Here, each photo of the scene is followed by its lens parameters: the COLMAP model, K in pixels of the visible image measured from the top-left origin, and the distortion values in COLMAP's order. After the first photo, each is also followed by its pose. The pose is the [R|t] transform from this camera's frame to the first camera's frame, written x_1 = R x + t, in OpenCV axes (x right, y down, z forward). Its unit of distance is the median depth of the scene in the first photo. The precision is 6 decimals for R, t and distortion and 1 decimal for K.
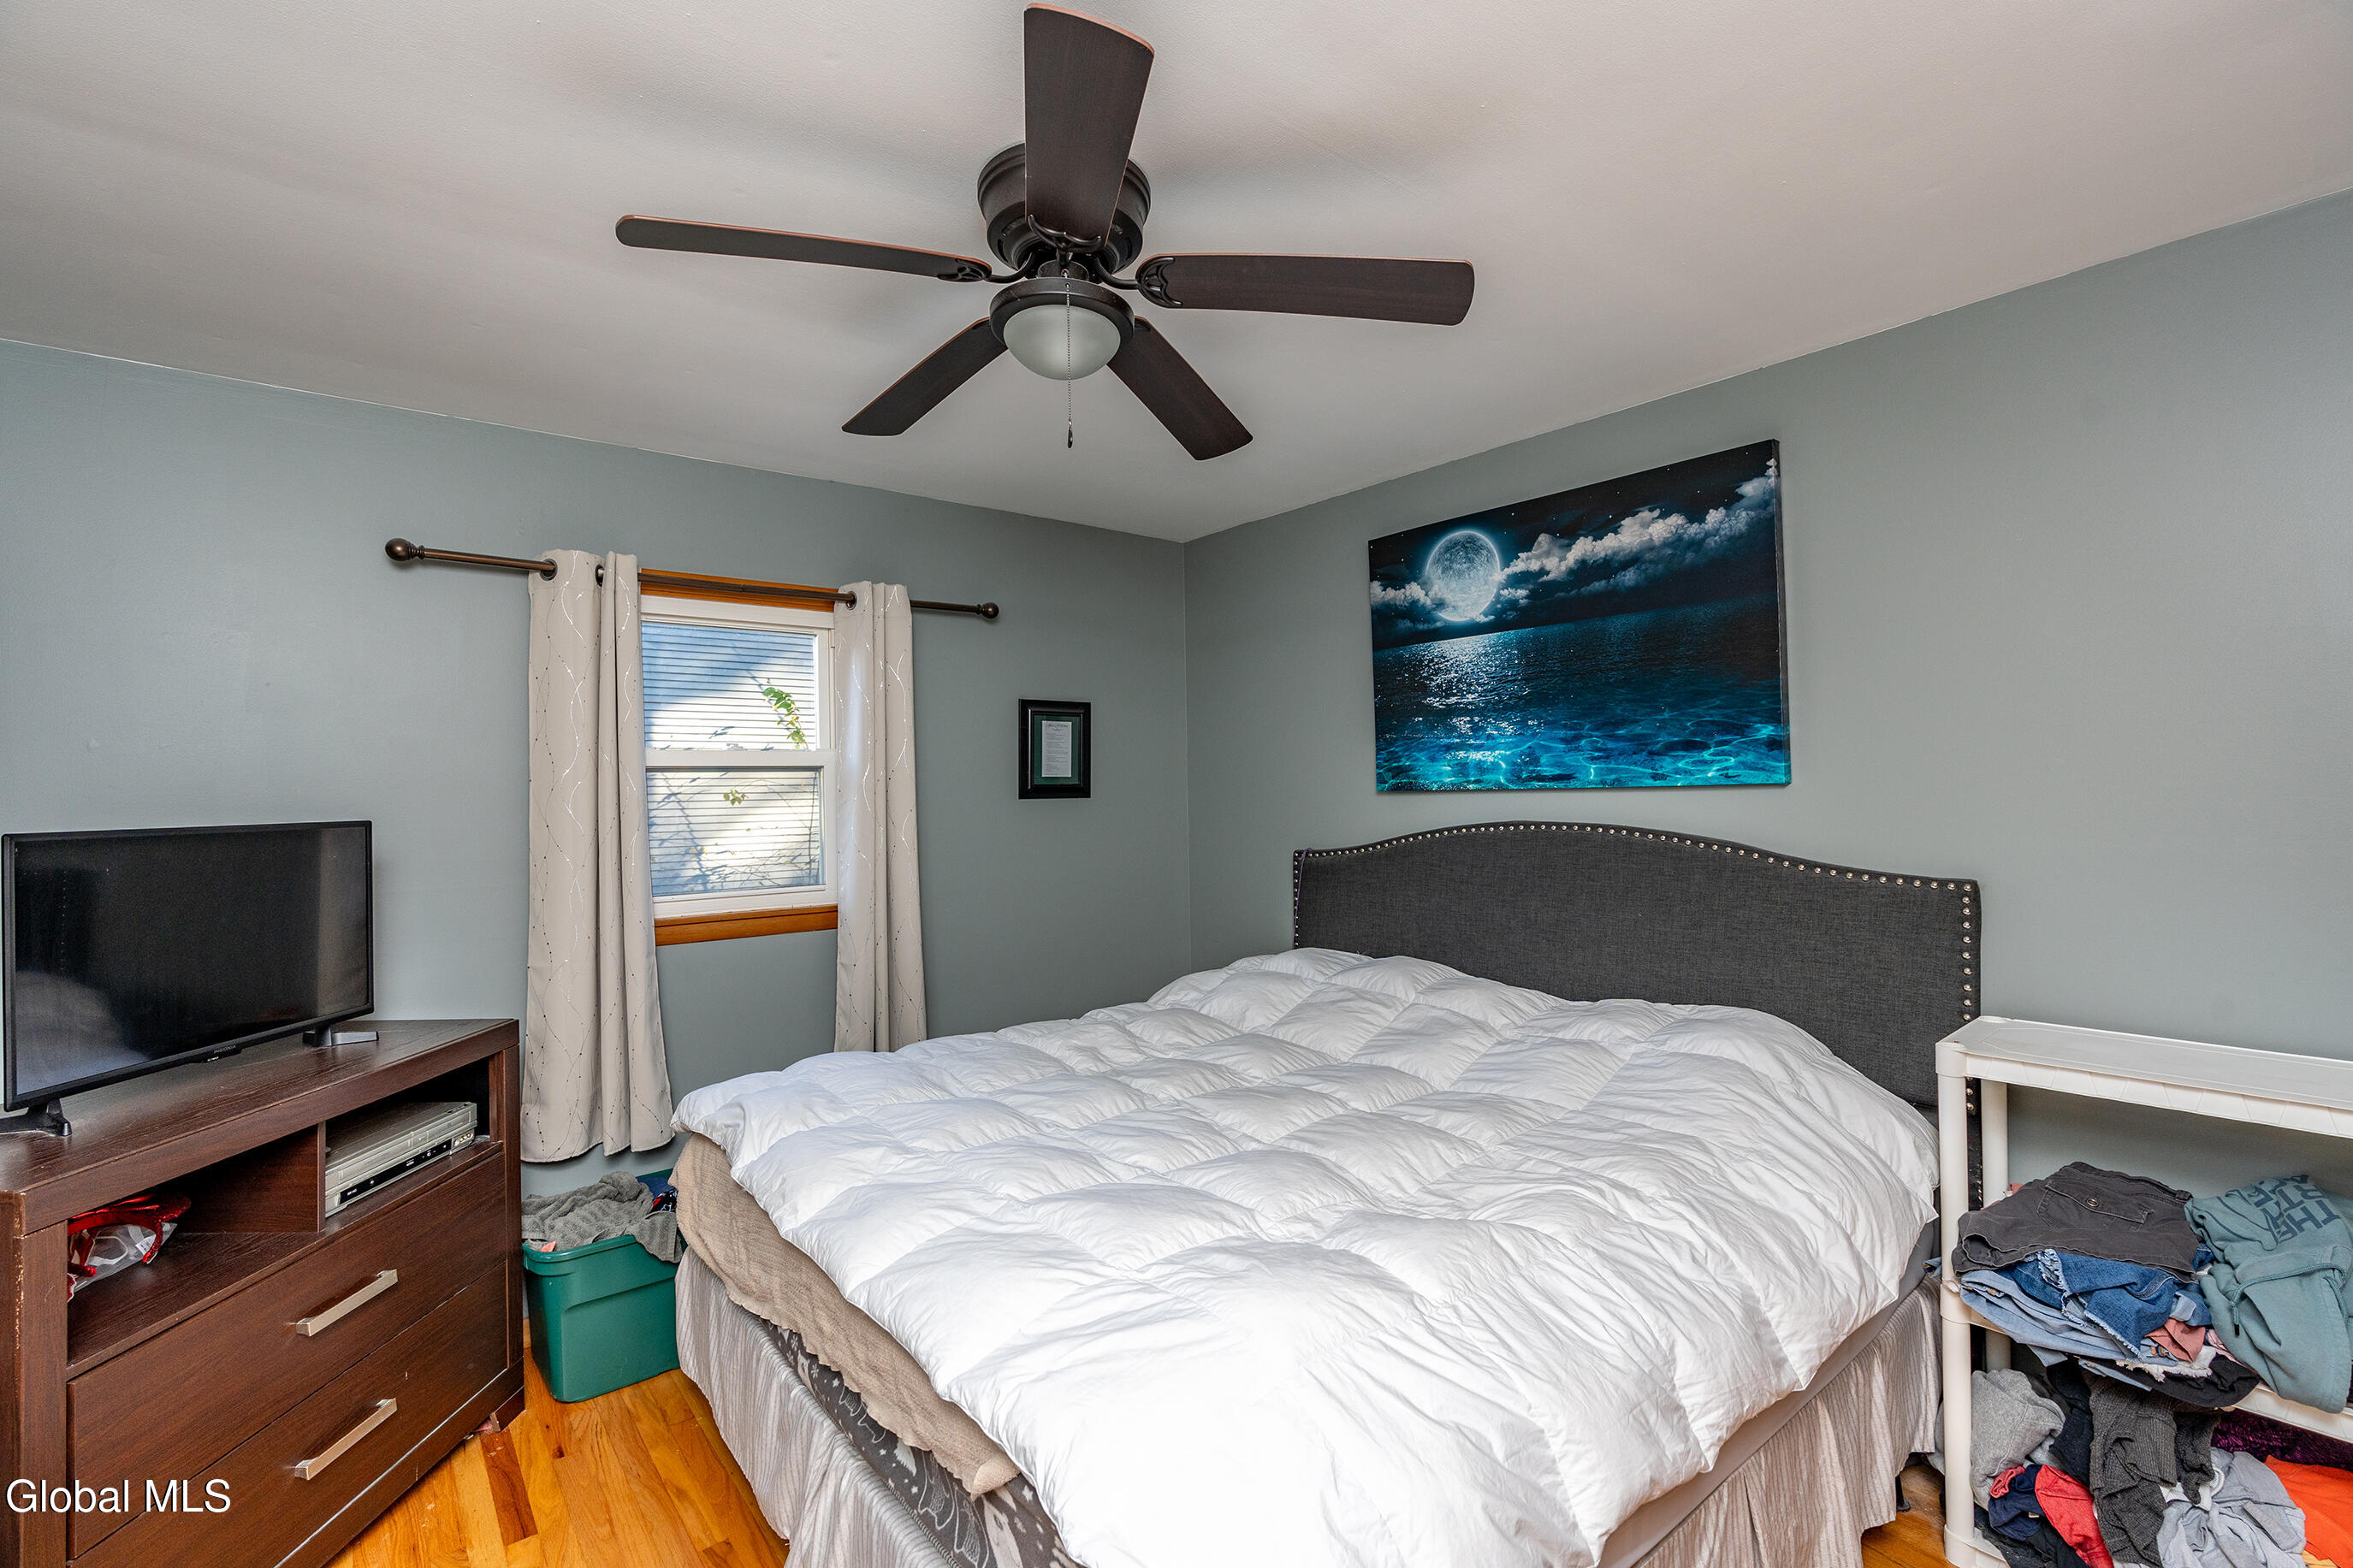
lens RADIAL K [[1069.0, 0, 1177.5], [0, 1069.0, 765.1], [0, 0, 1]] dist [-0.004594, 0.000414]
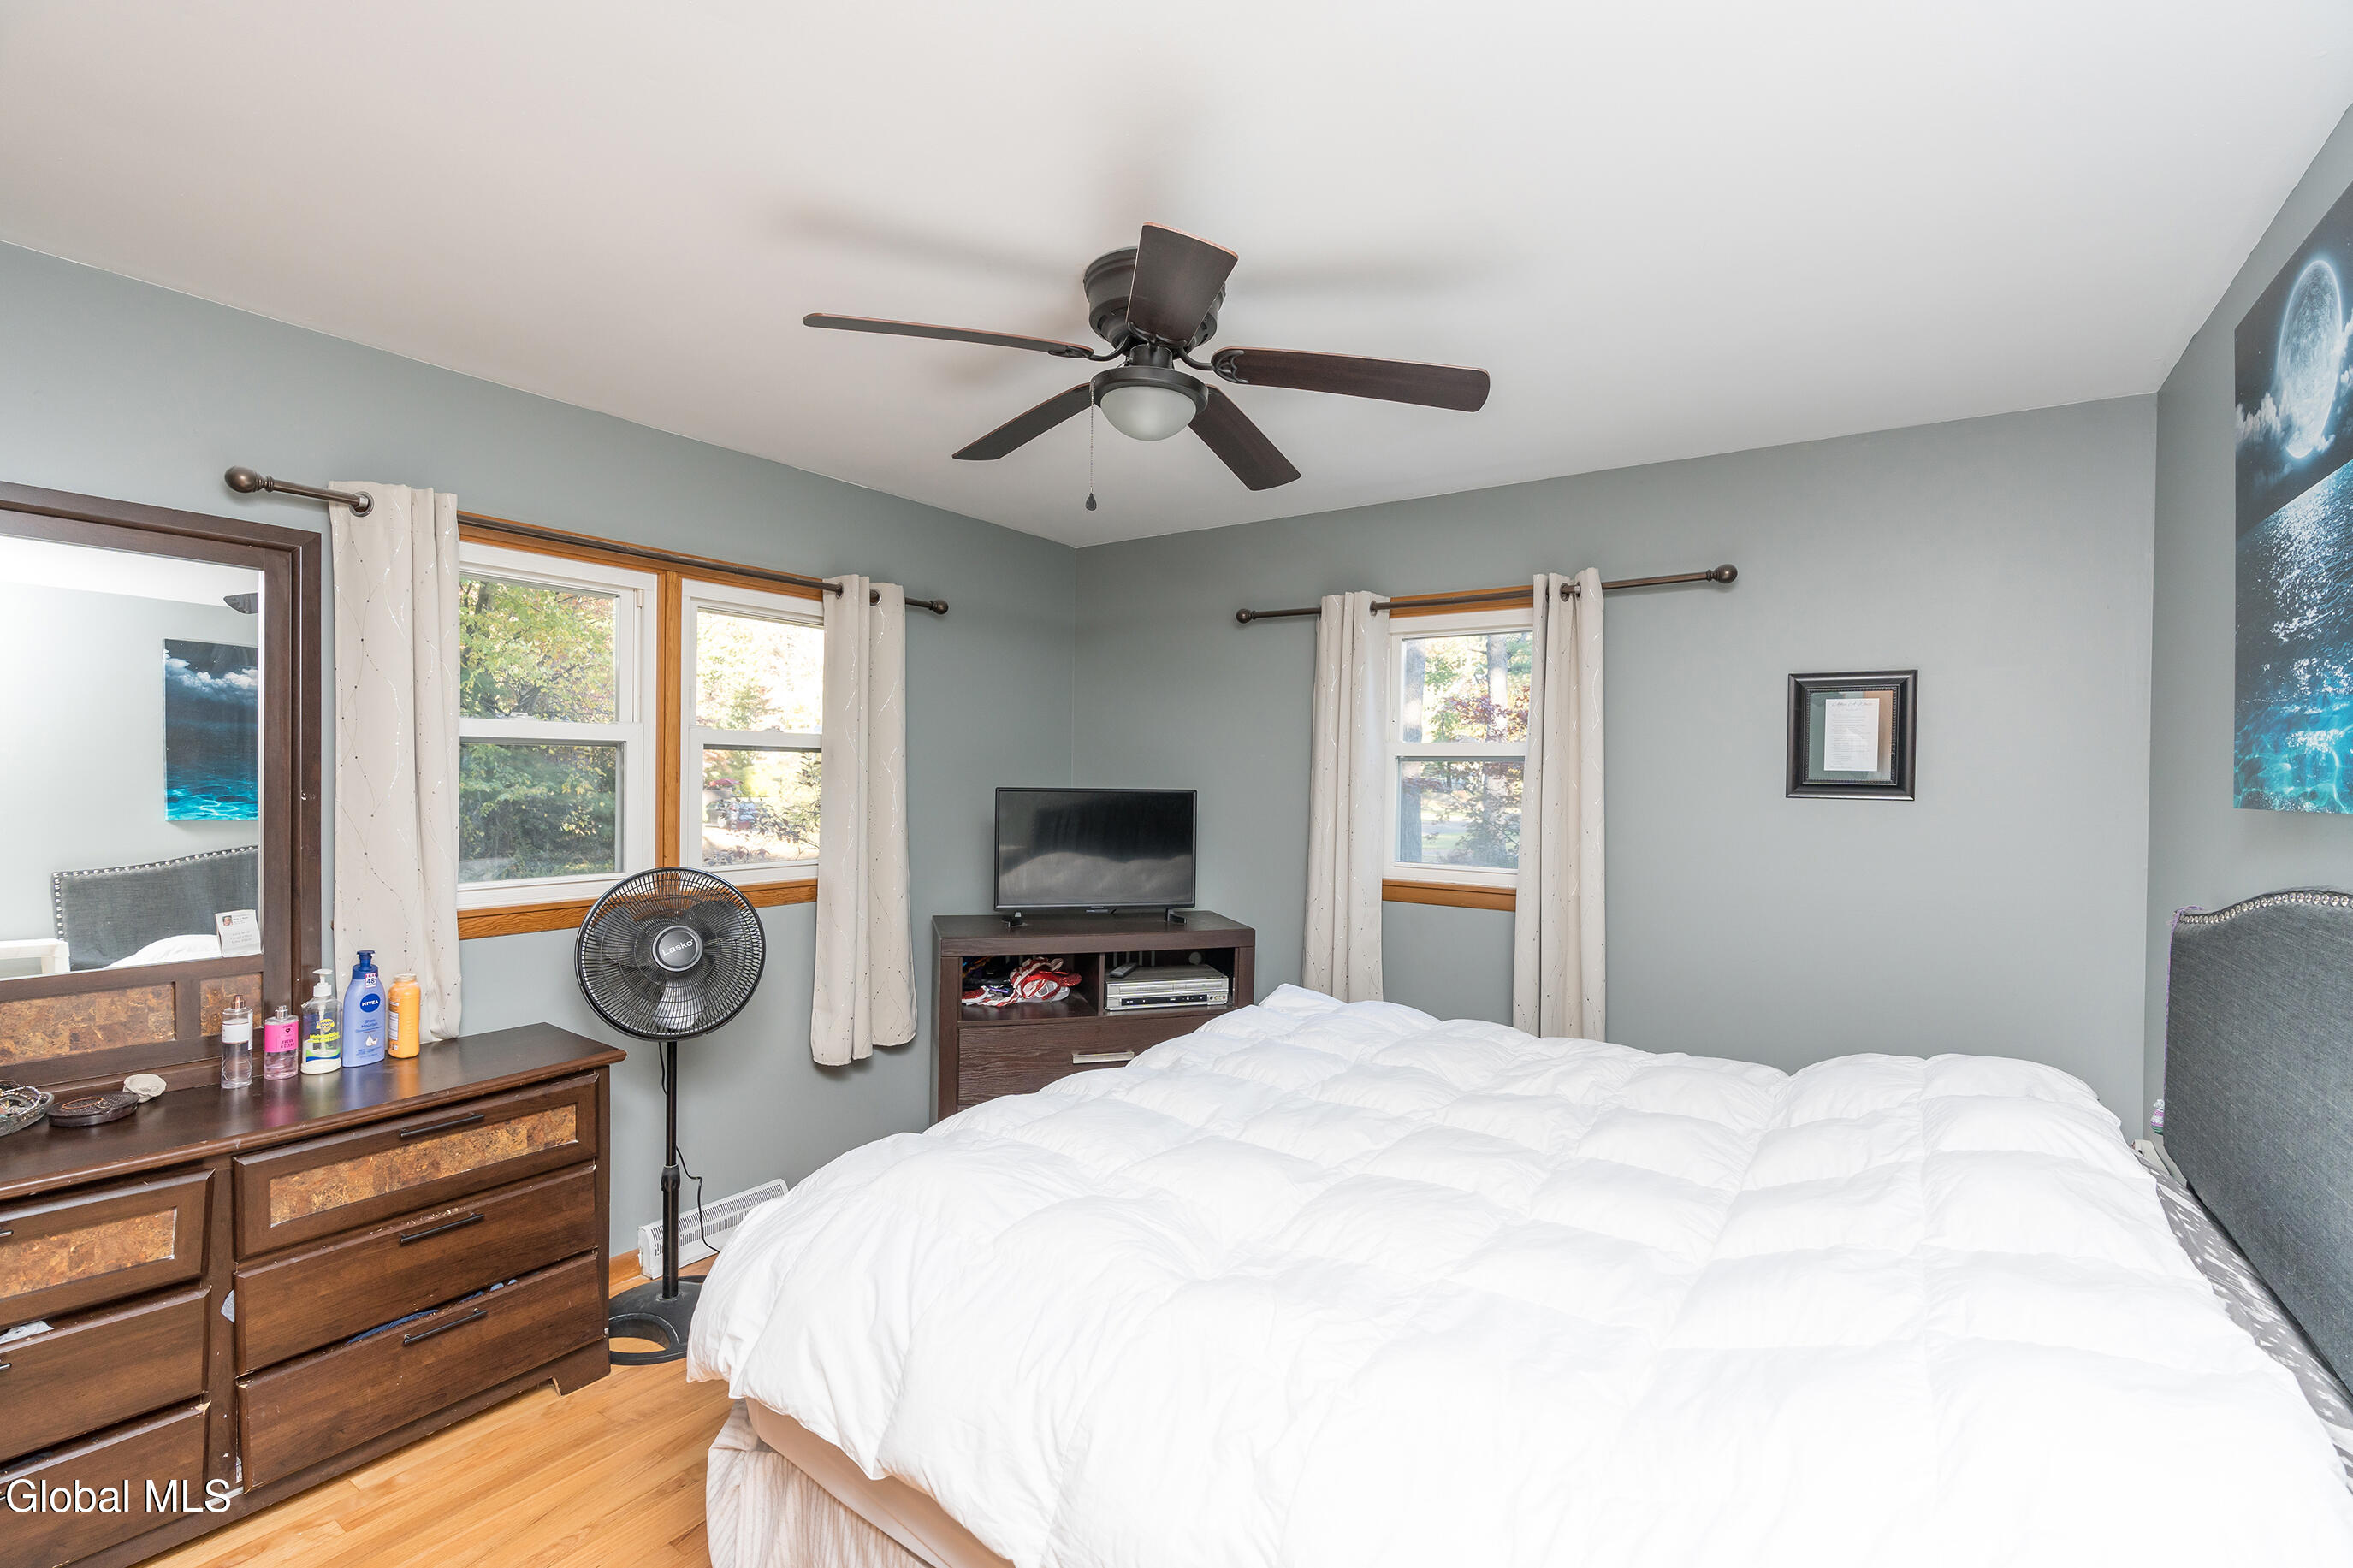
lens RADIAL K [[1069.0, 0, 1177.5], [0, 1069.0, 765.1], [0, 0, 1]] dist [-0.004594, 0.000414]
pose [[0.267139, 0.012260, -0.963580, 0.590339], [0.002286, 0.999908, 0.013356, -0.005251], [0.963655, -0.005771, 0.267087, 0.392141]]
